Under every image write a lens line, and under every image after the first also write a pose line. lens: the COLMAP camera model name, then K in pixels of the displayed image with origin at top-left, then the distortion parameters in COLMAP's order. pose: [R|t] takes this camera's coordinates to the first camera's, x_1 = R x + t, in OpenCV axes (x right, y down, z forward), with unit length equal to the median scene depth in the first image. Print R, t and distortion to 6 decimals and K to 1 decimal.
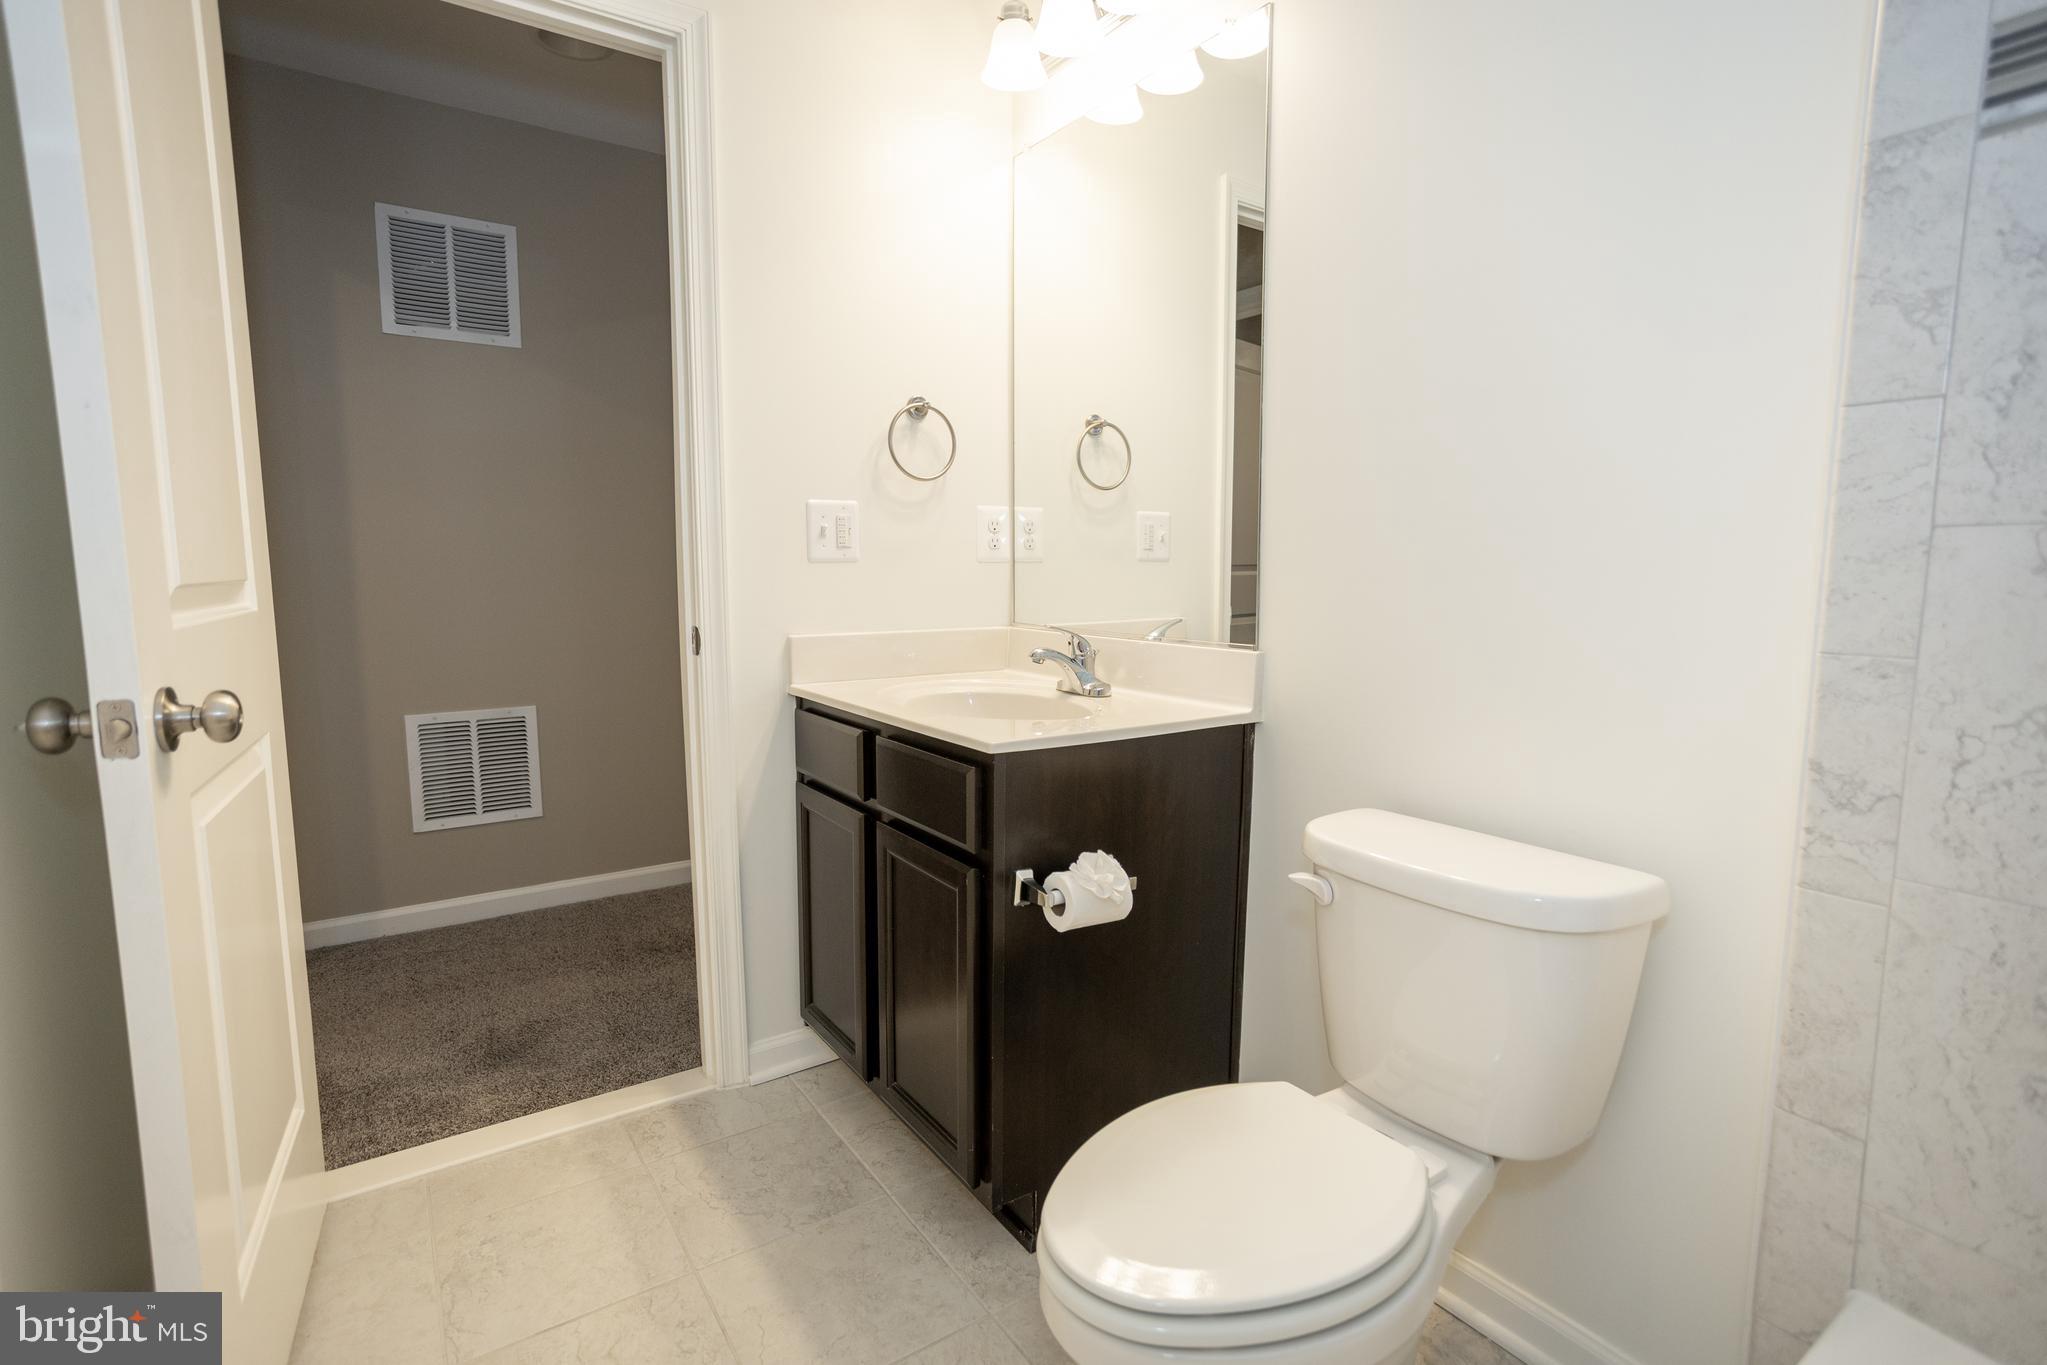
lens RADIAL K [[996.7, 0, 1035.9], [0, 996.7, 679.5], [0, 0, 1]] dist [-0.052746, 0.031954]
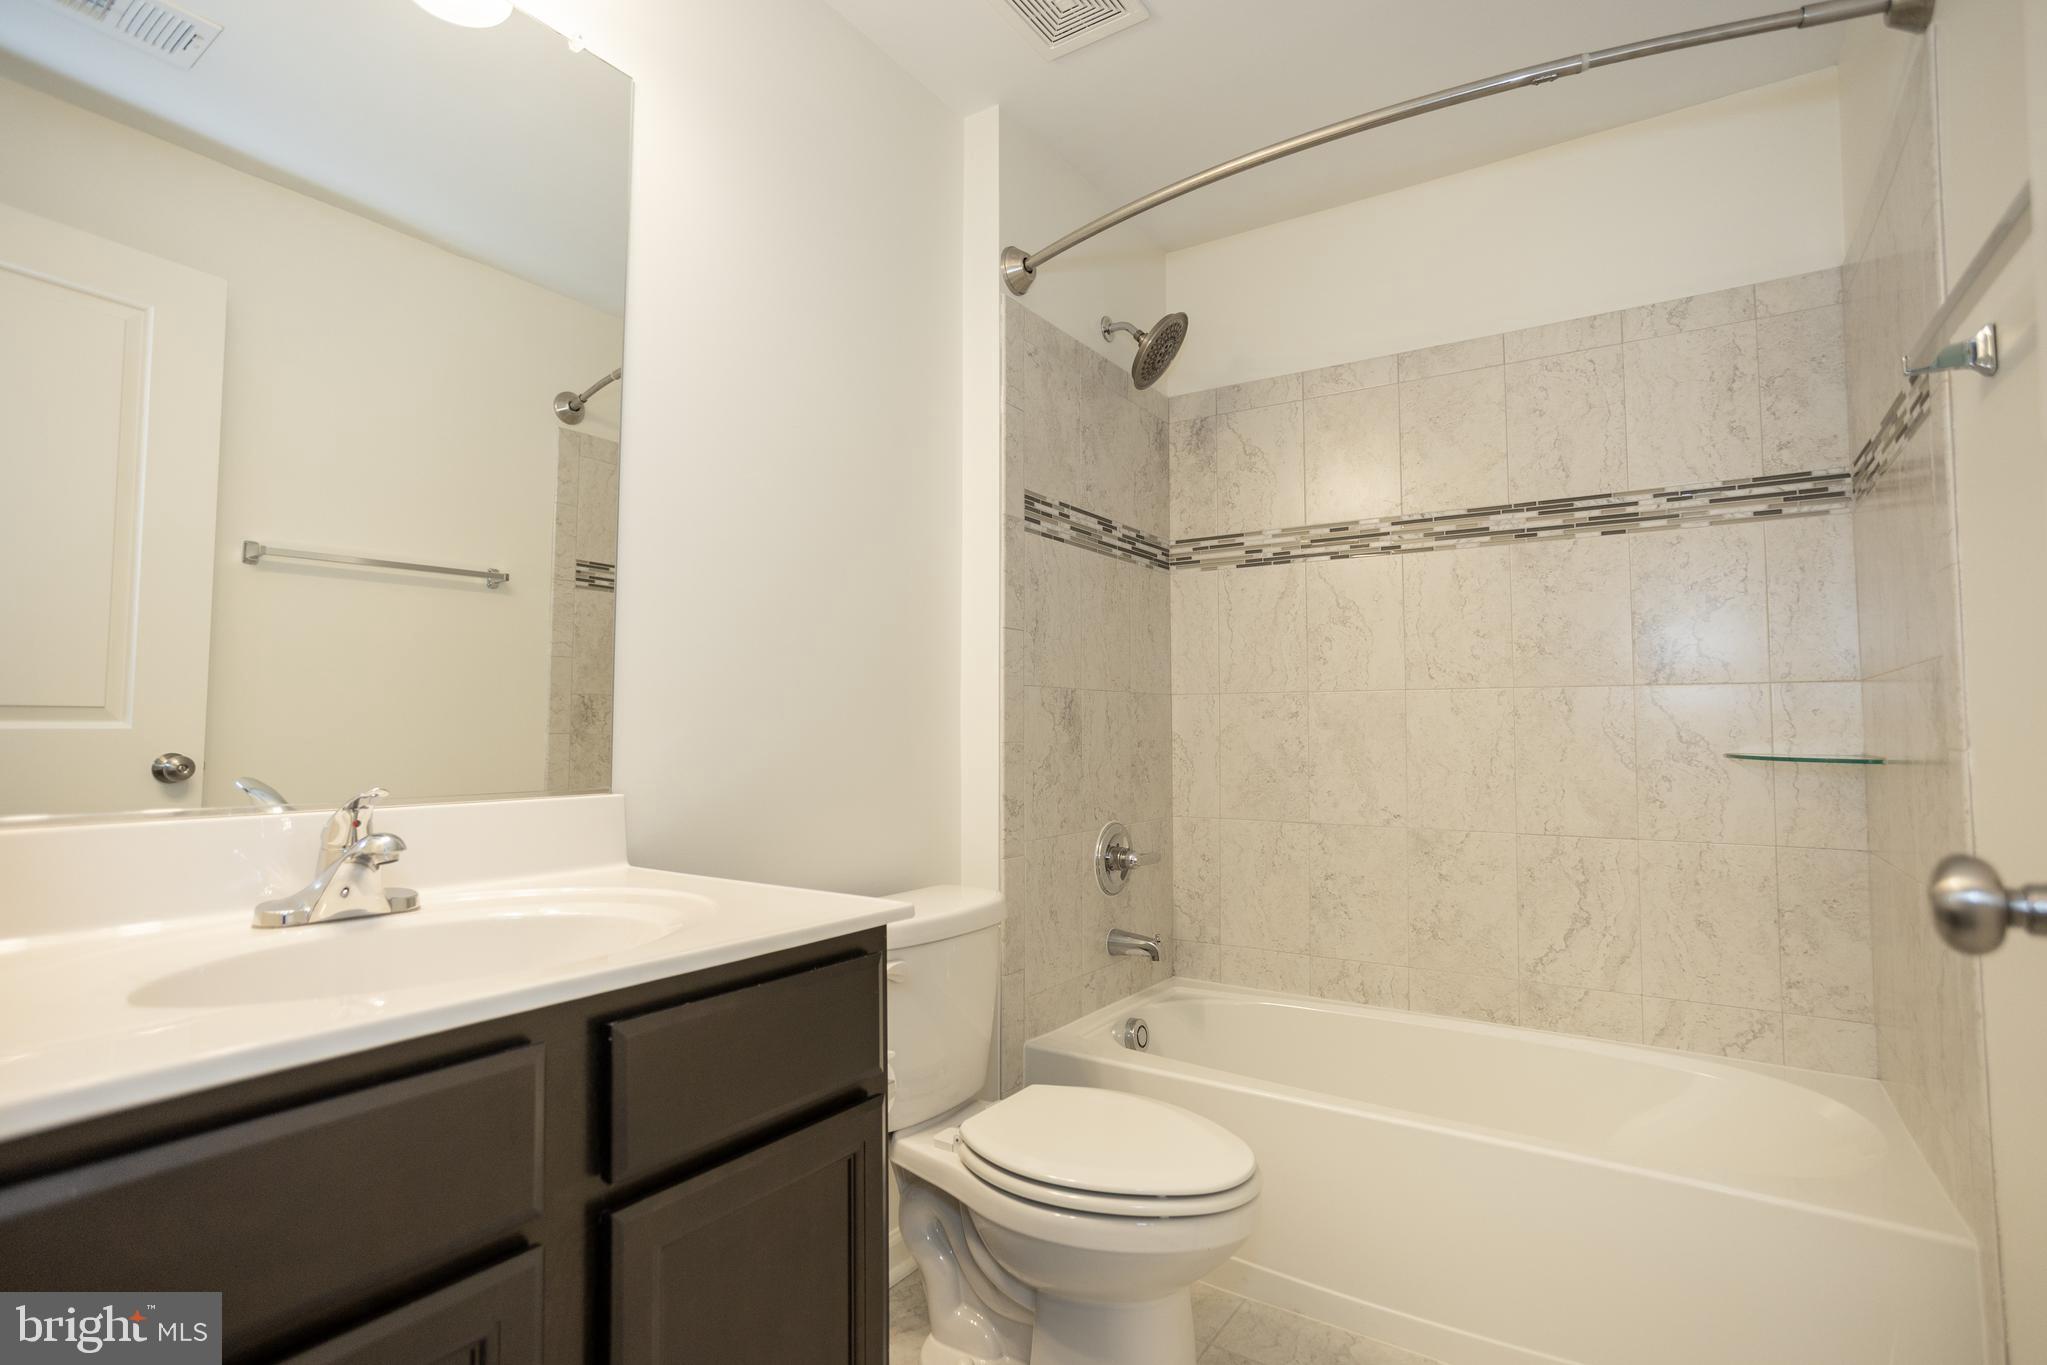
lens RADIAL K [[996.7, 0, 1035.9], [0, 996.7, 679.5], [0, 0, 1]] dist [-0.052746, 0.031954]
pose [[-0.354193, 0.042366, 0.934212, -1.290009], [0.113072, 0.993584, -0.002188, -0.158824], [-0.928311, 0.104858, -0.356711, 1.785545]]
